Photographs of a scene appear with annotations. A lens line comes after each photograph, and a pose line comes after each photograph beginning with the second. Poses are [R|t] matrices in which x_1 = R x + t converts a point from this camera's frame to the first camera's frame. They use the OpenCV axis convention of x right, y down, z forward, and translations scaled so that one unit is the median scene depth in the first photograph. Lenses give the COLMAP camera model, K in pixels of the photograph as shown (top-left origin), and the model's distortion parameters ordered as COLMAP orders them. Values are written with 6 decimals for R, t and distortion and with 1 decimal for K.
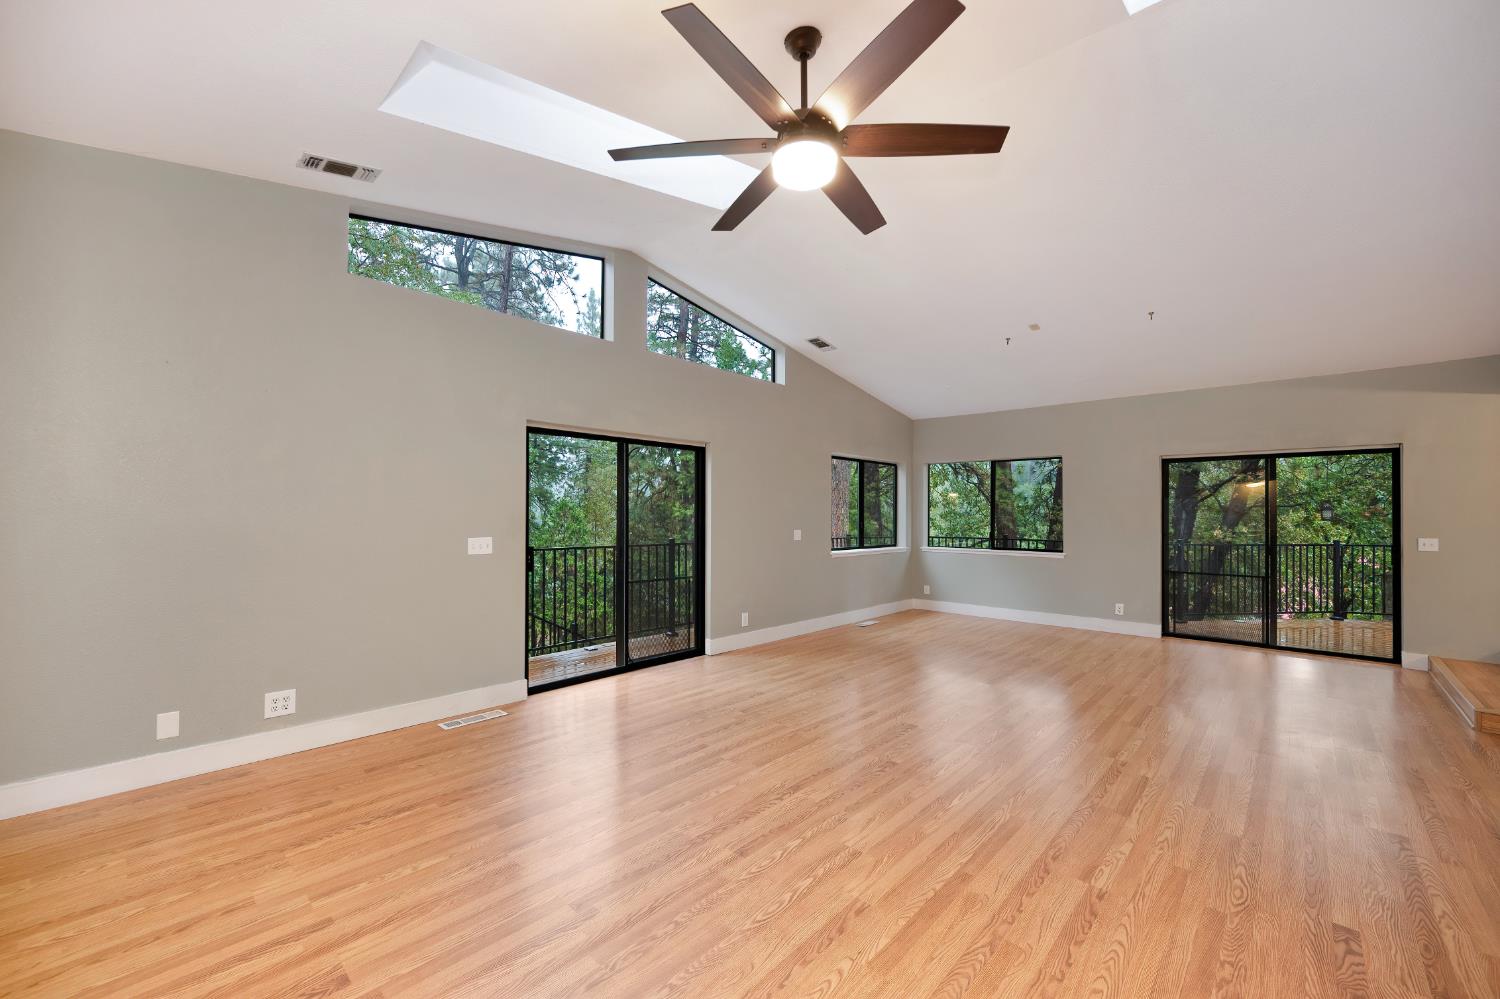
lens RADIAL K [[601.3, 0, 744.6], [0, 601.3, 517.3], [0, 0, 1]] dist [0.001896, 0.000287]
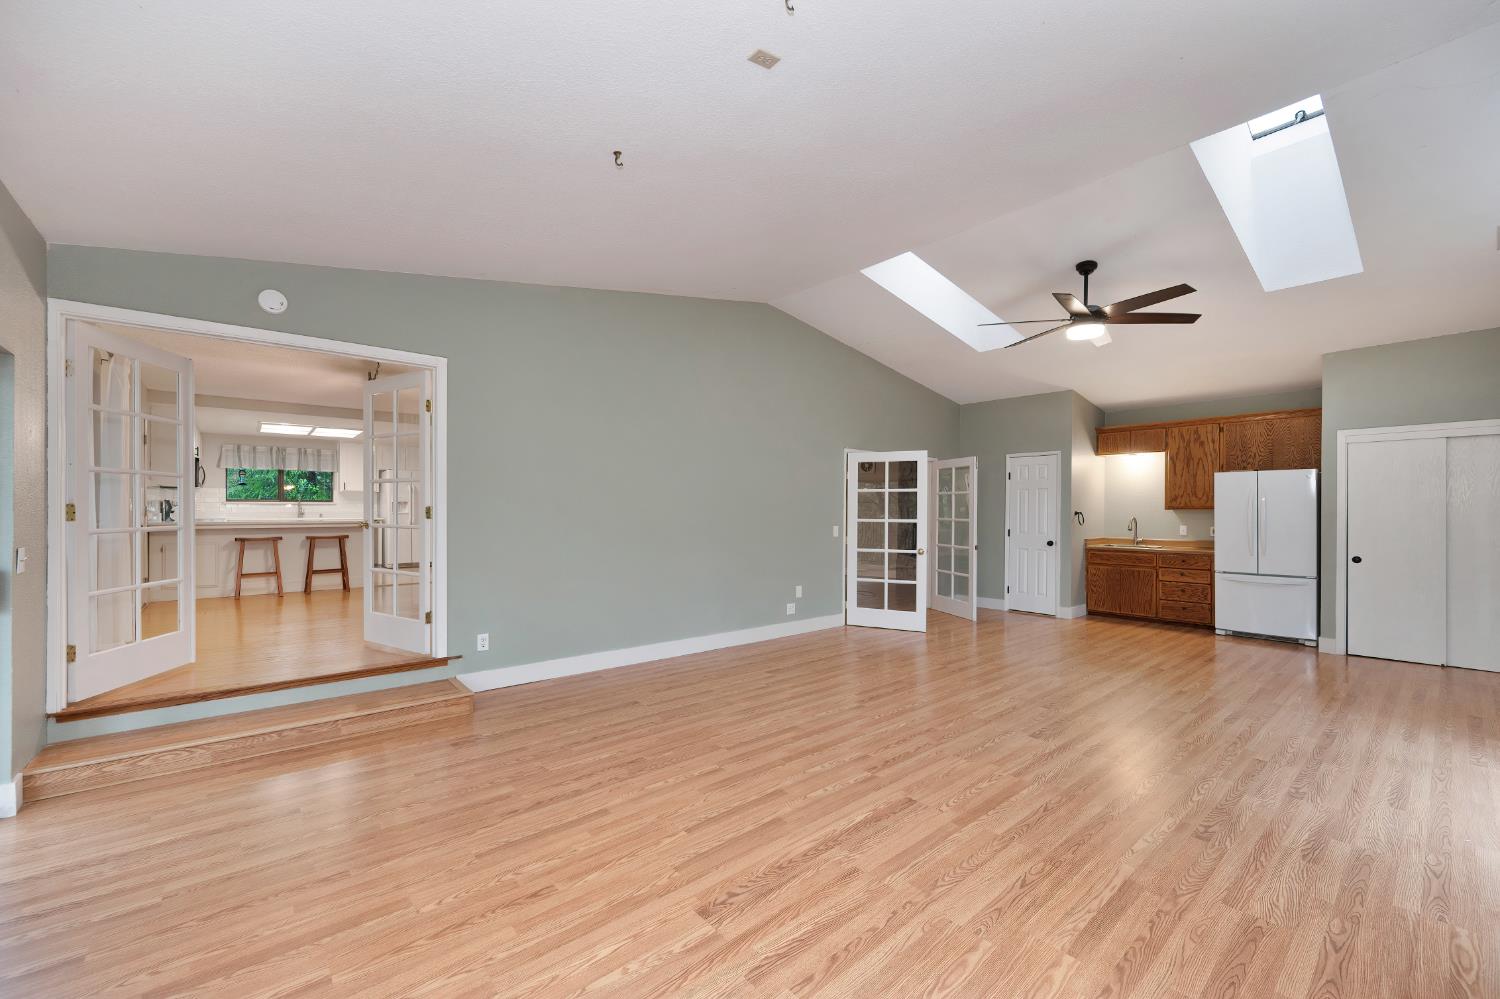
lens RADIAL K [[601.5, 0, 754.4], [0, 601.5, 496.2], [0, 0, 1]] dist [-0.002156, -0.000213]
pose [[-0.994405, -0.008367, 0.105307, 0.581572], [-0.010380, 0.999773, -0.018581, -0.005147], [-0.105128, -0.019570, -0.994266, 1.864215]]
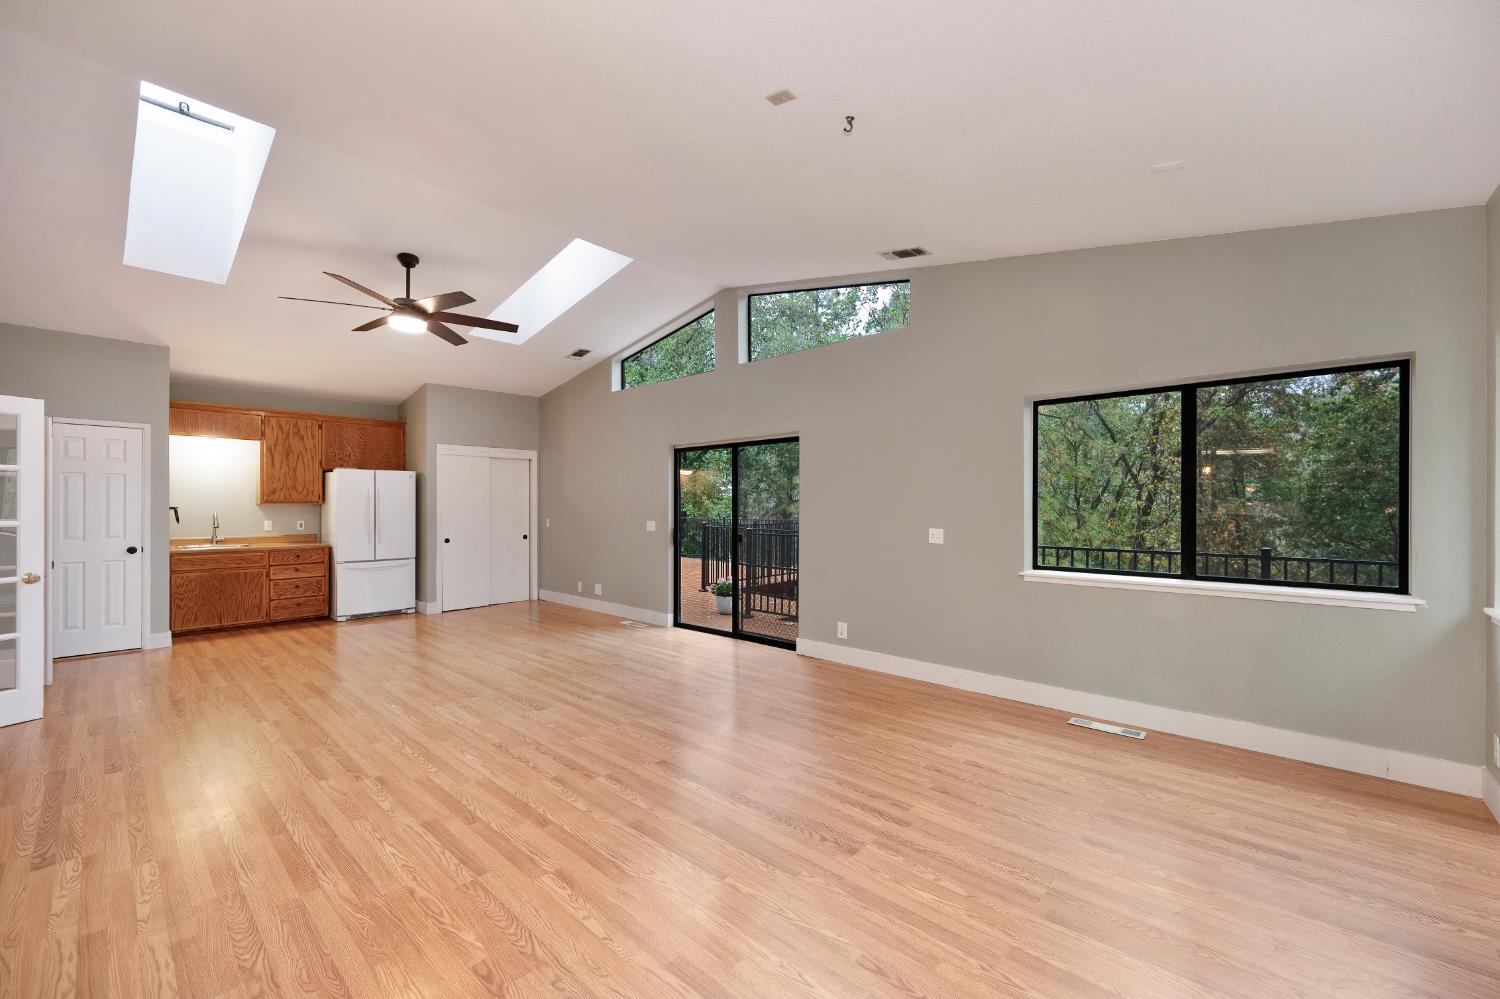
lens RADIAL K [[600.1, 0, 754.3], [0, 600.1, 505.3], [0, 0, 1]] dist [0.001226, -0.000316]
pose [[0.005576, -0.007615, -0.999955, 1.240874], [-0.003054, 0.999966, -0.007632, 0.001705], [0.999980, 0.003097, 0.005553, 1.279991]]
